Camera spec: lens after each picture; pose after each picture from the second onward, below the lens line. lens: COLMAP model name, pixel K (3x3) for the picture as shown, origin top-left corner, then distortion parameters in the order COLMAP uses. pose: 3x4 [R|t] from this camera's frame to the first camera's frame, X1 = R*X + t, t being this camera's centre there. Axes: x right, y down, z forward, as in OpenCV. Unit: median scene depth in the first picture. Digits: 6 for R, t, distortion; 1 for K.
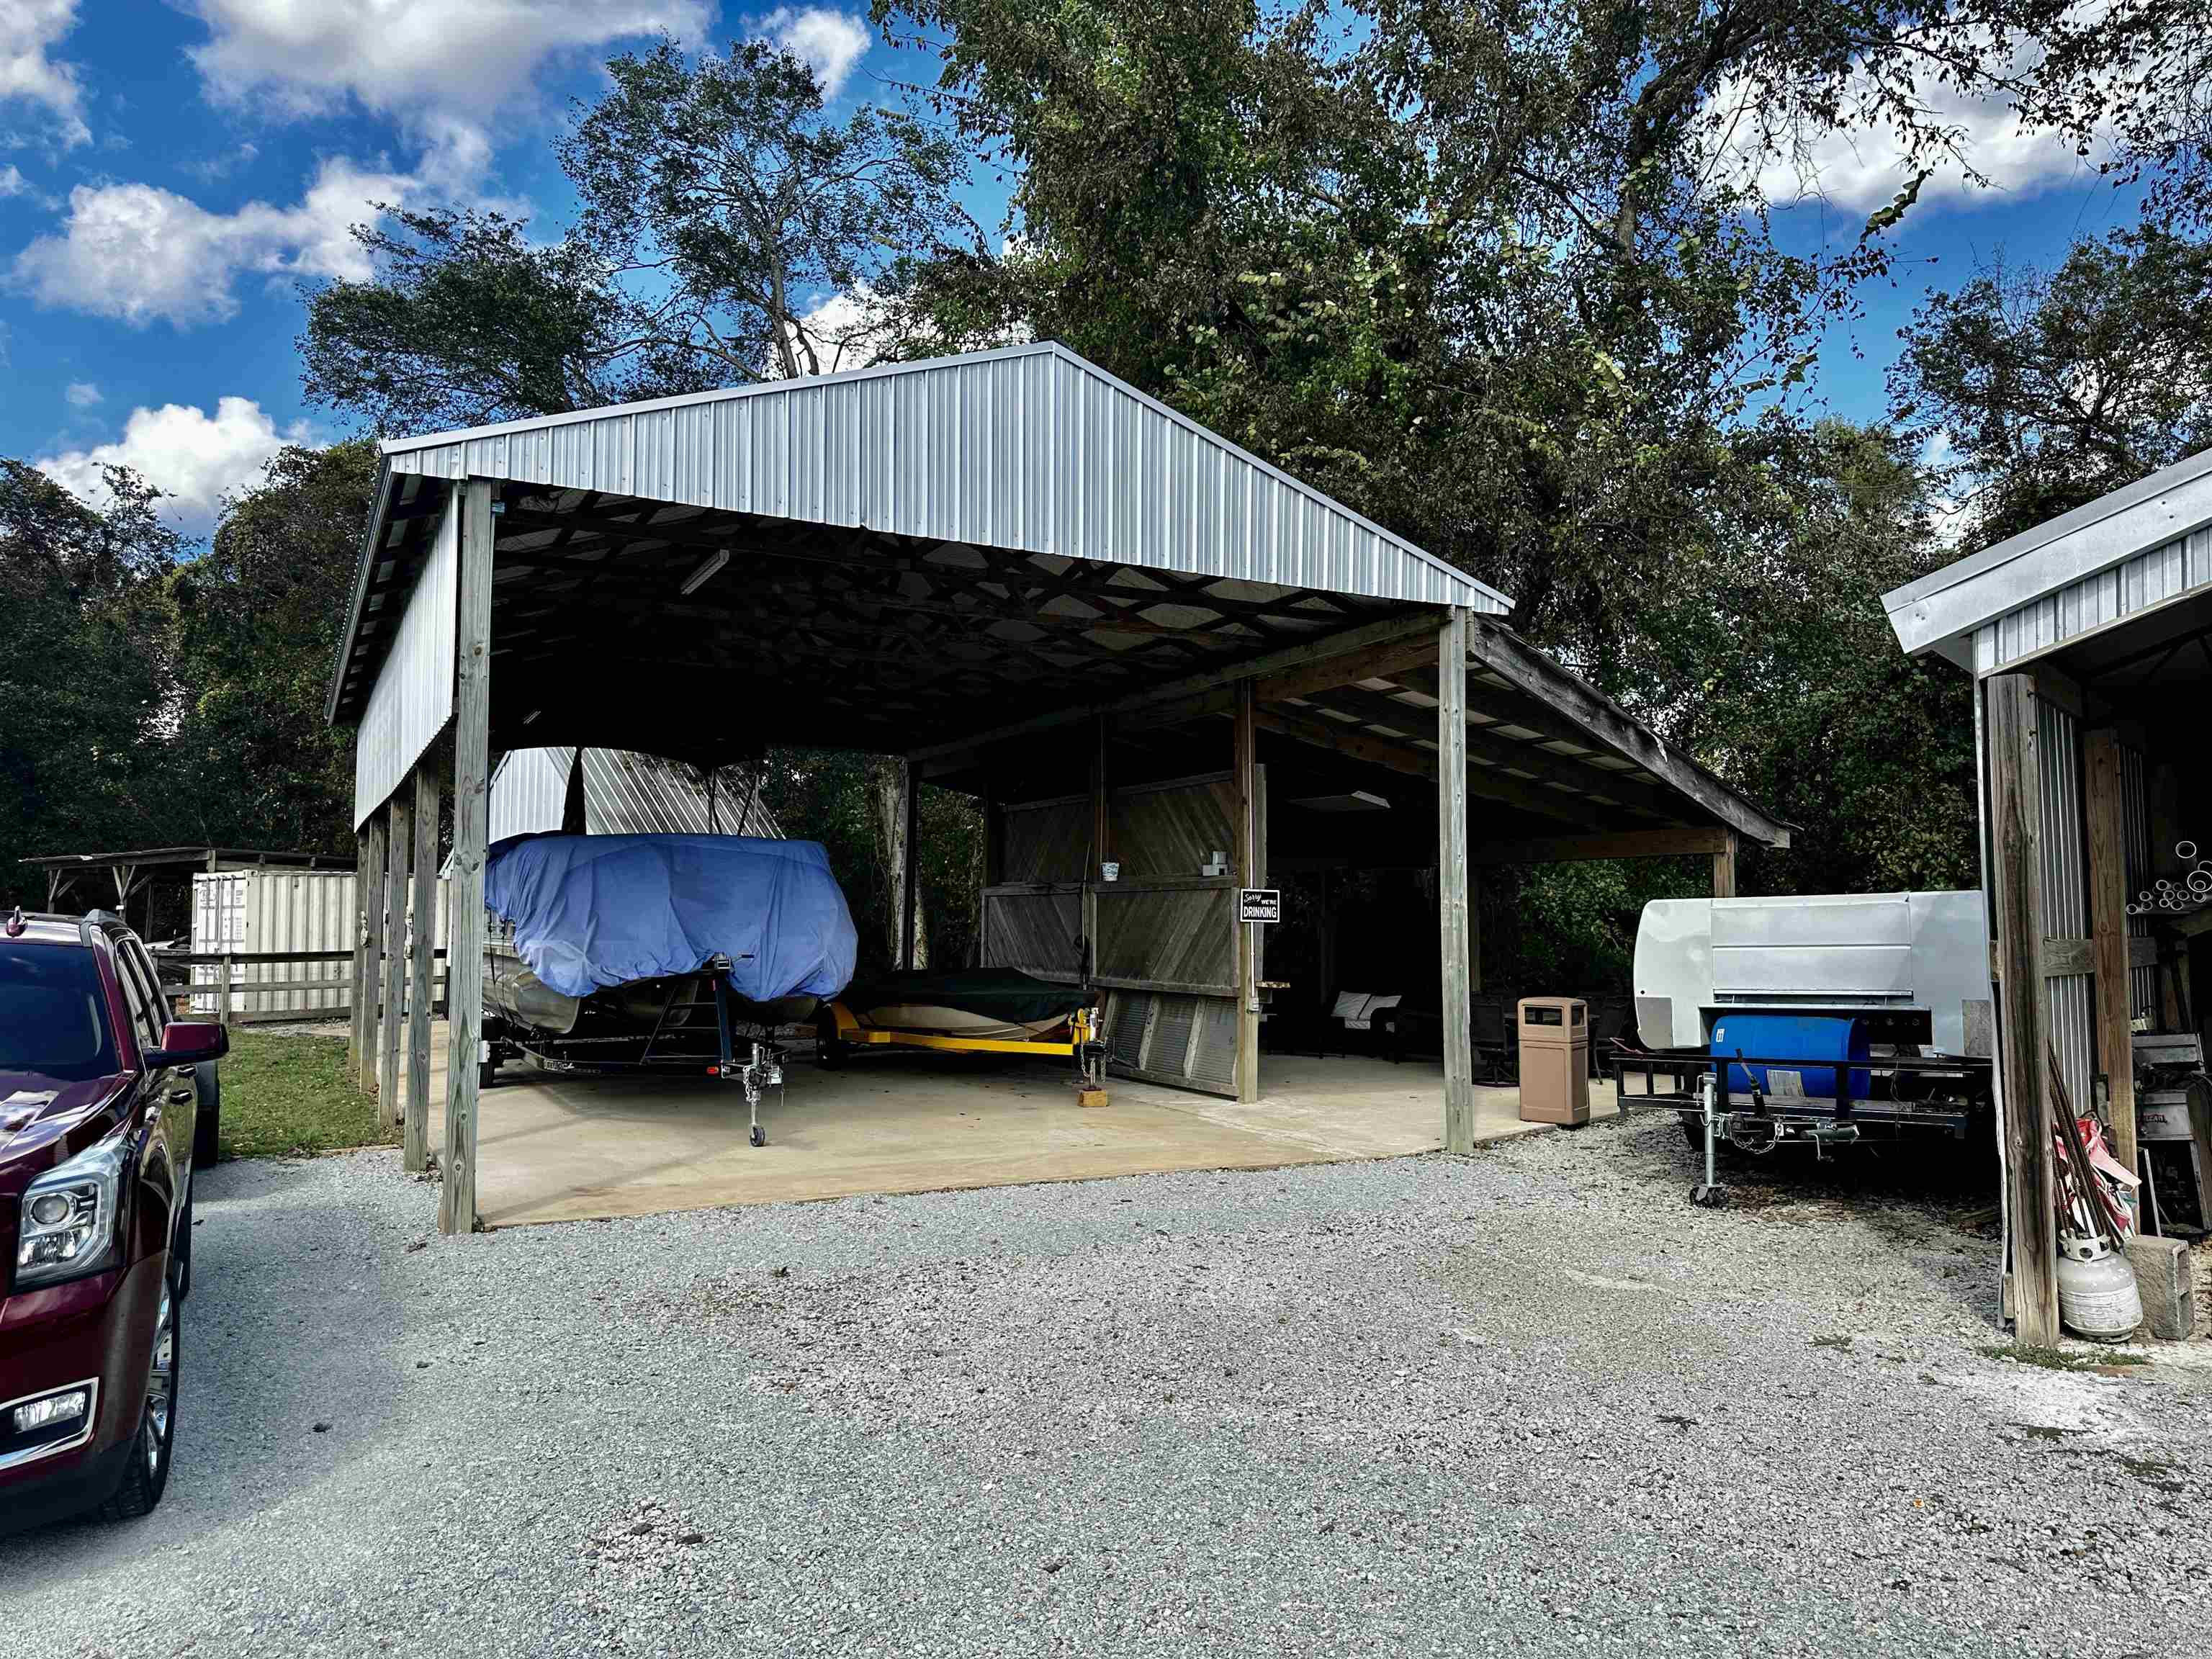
lens RADIAL K [[1553.8, 0, 1106.0], [0, 1553.8, 829.5], [0, 0, 1]] dist [0.002434, -0.000234]
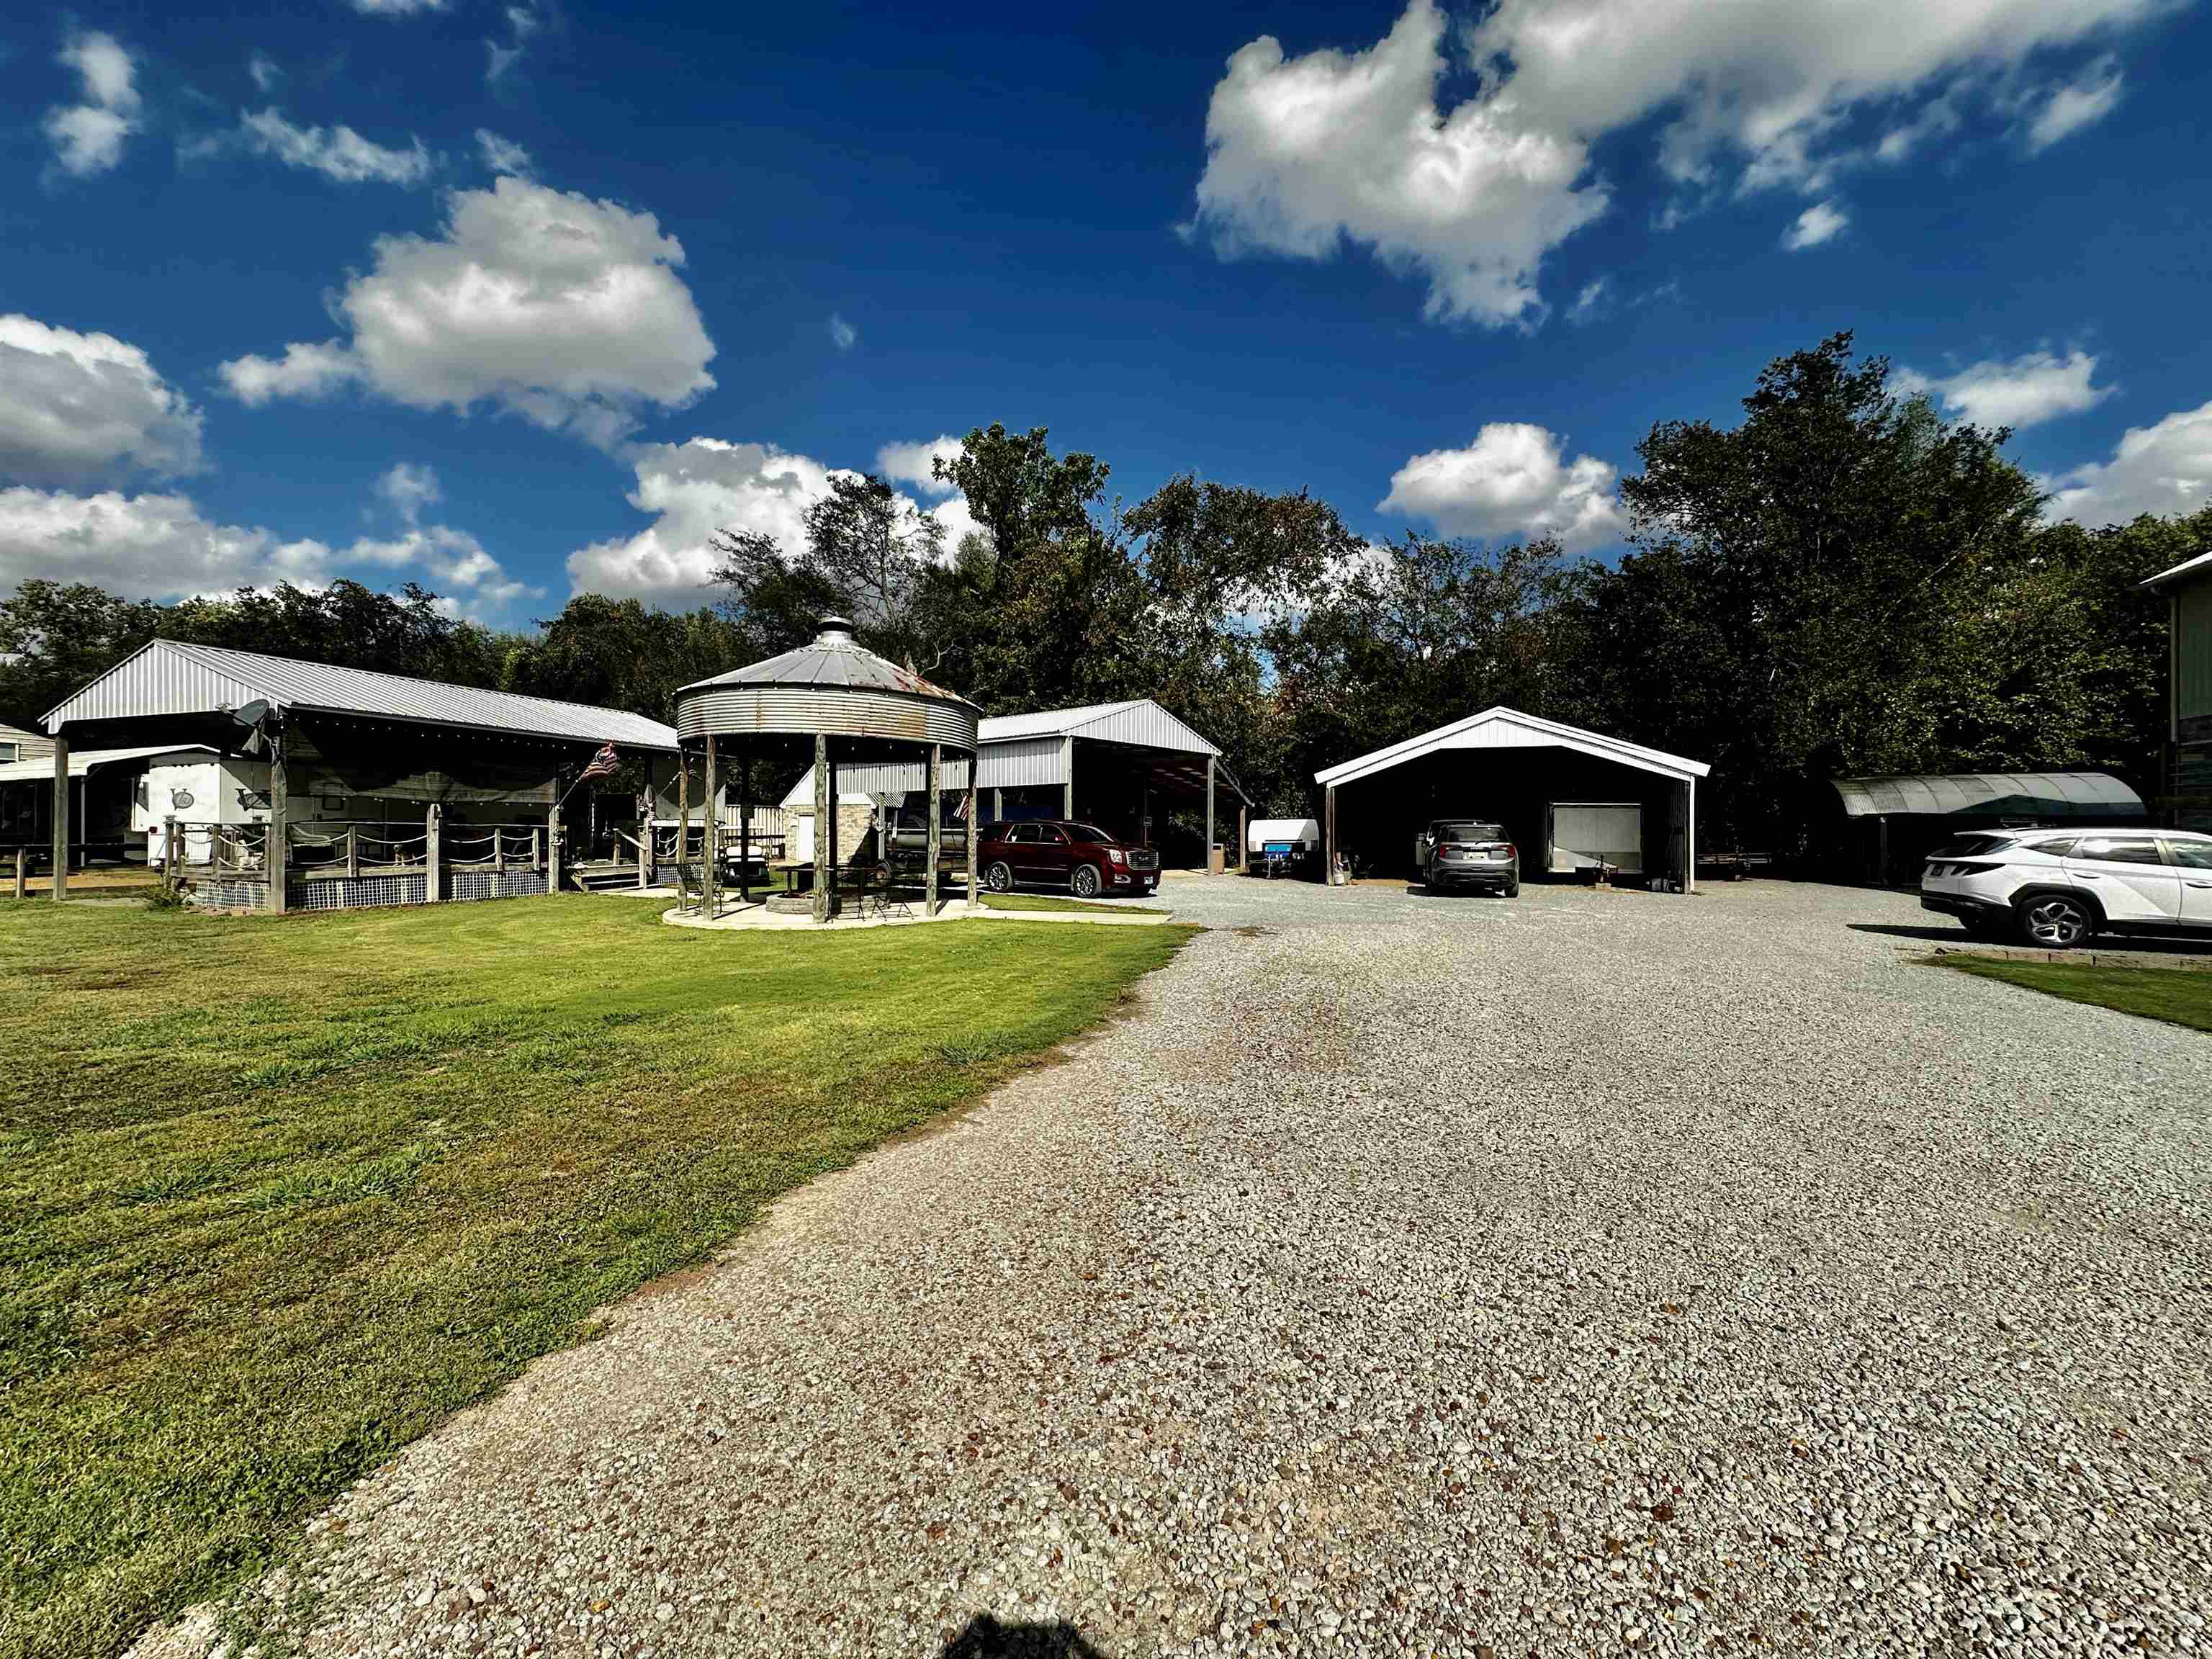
lens RADIAL K [[885.8, 0, 1106.0], [0, 885.8, 829.5], [0, 0, 1]] dist [0.000097, 0.000008]
pose [[0.930947, 0.005421, 0.365113, -0.988433], [-0.026712, 0.998222, 0.053290, -0.055610], [-0.364175, -0.059363, 0.929437, -1.268715]]
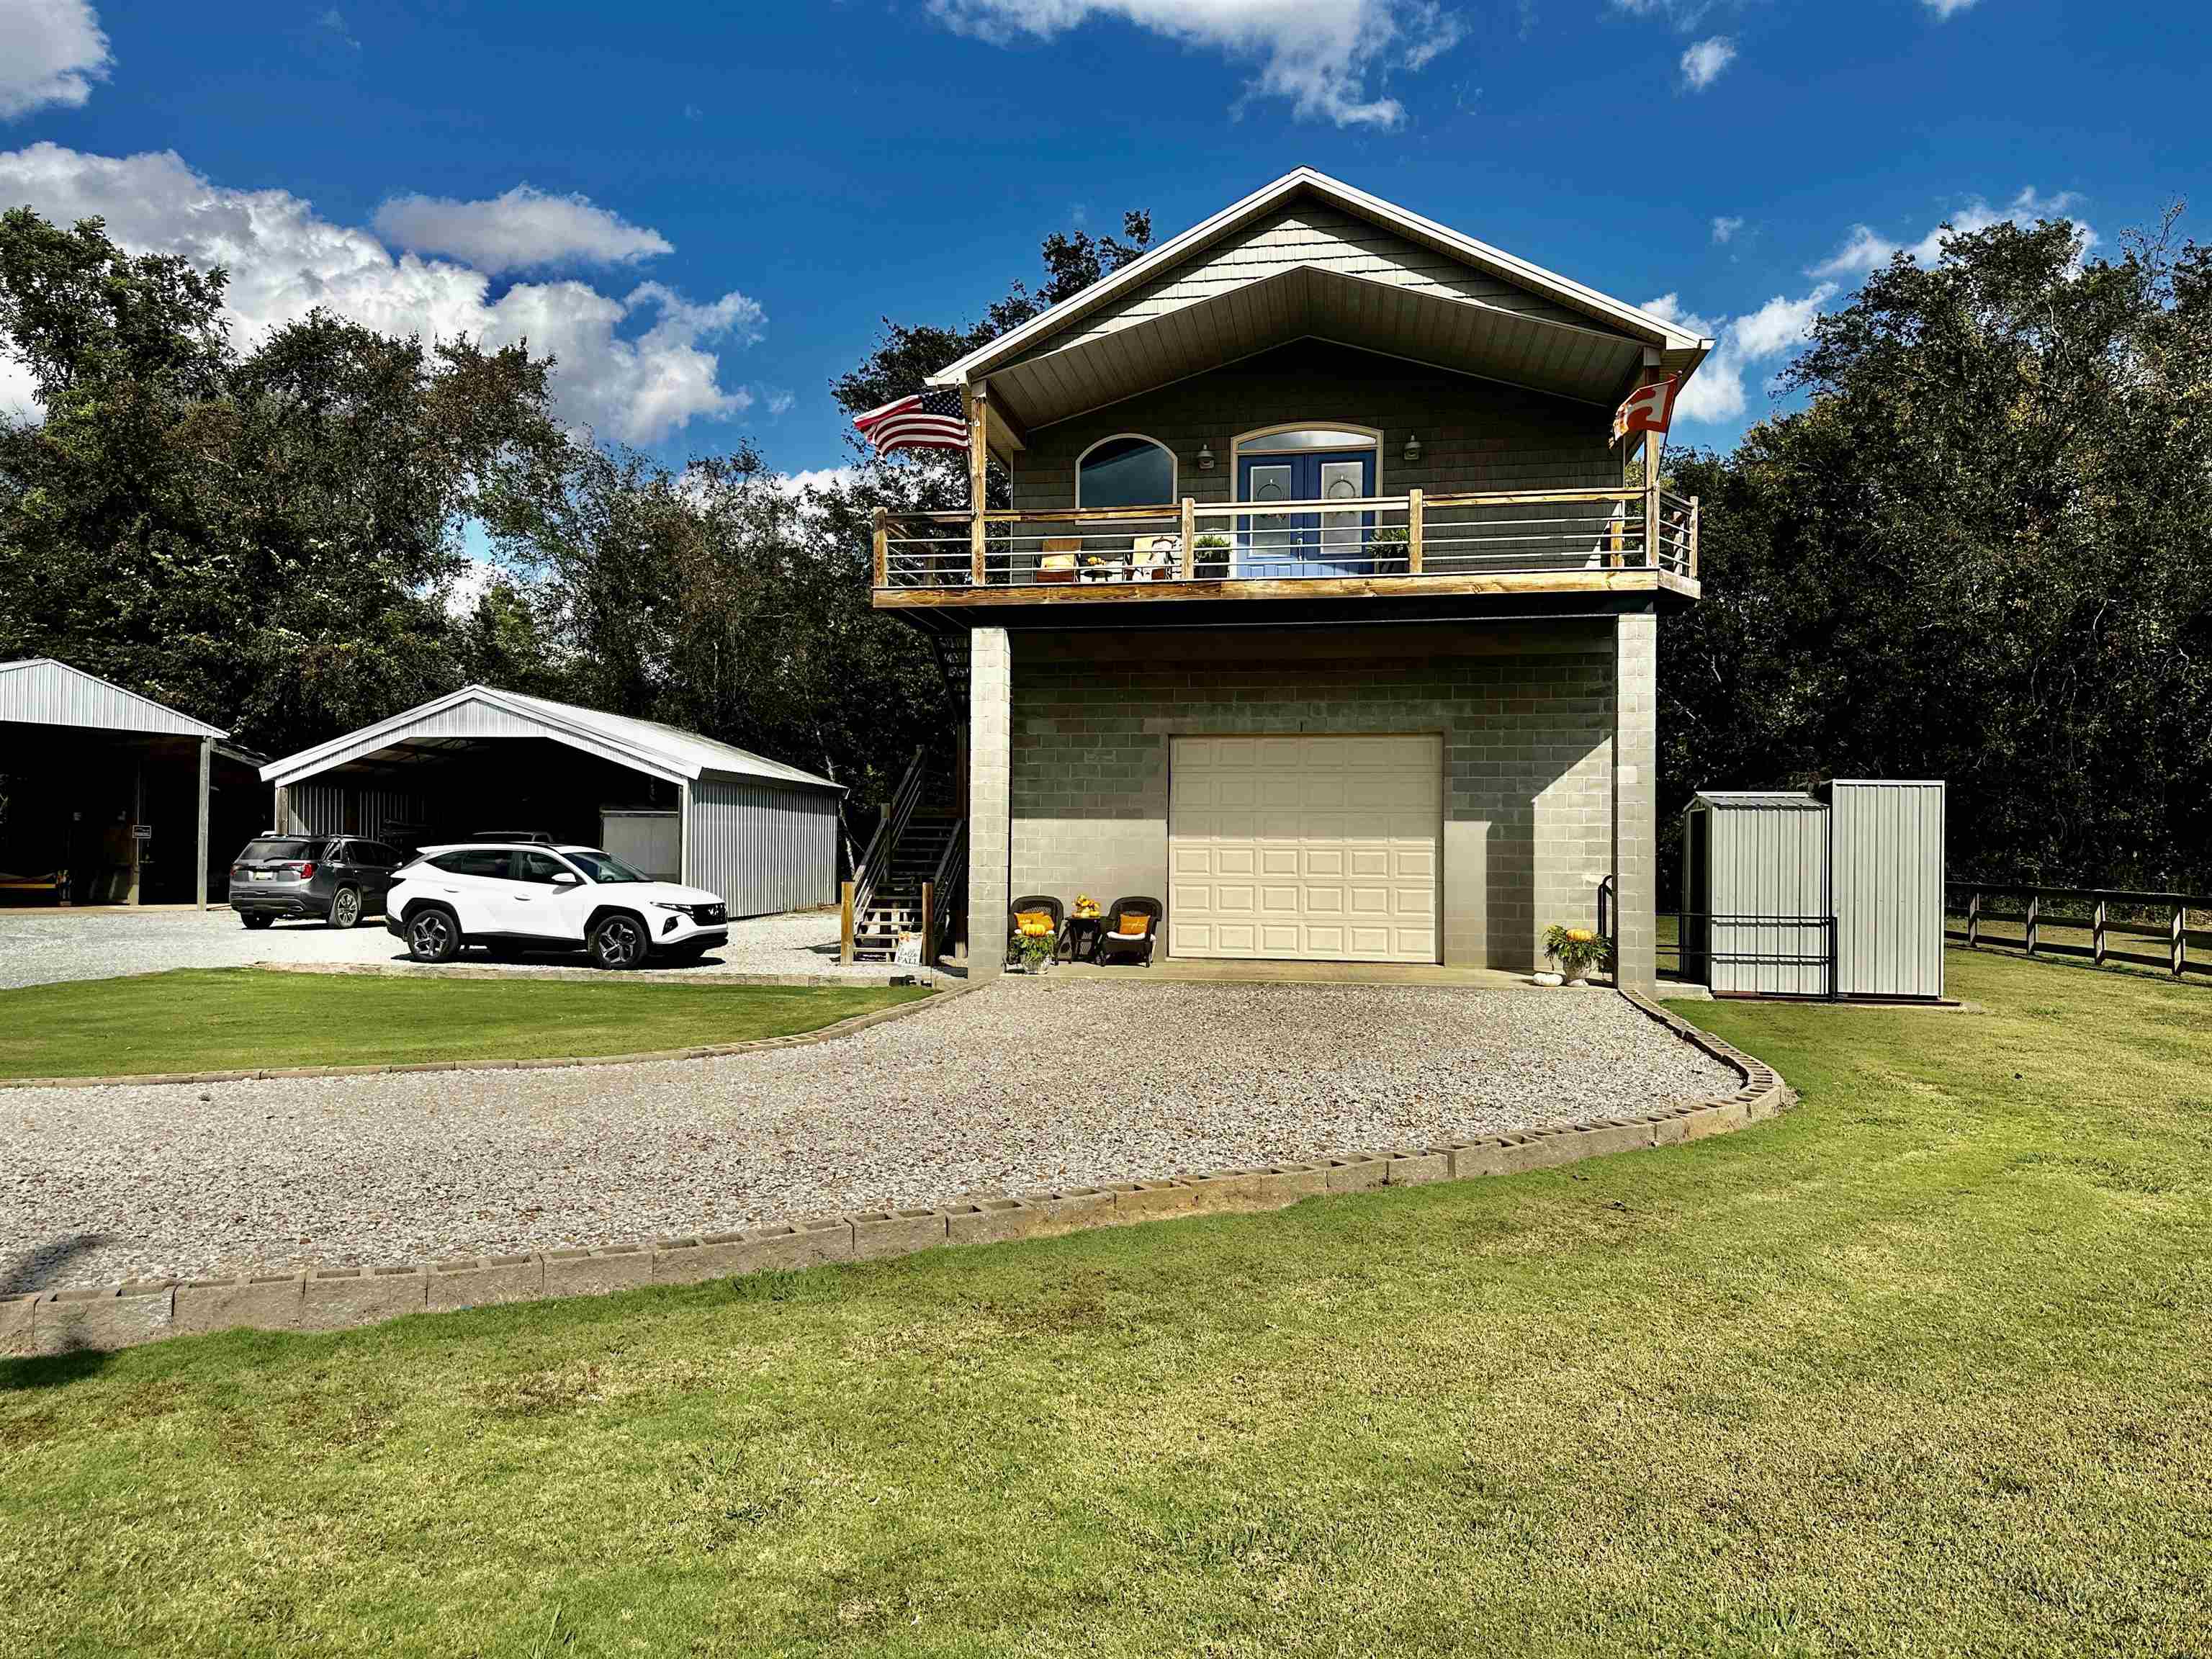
lens RADIAL K [[1565.2, 0, 1106.0], [0, 1565.2, 829.5], [0, 0, 1]] dist [-0.029634, -0.002209]
pose [[0.841866, 0.019850, 0.539321, 0.078727], [-0.042655, 0.998645, 0.029828, -0.128639], [-0.537998, -0.048116, 0.841572, -2.593969]]
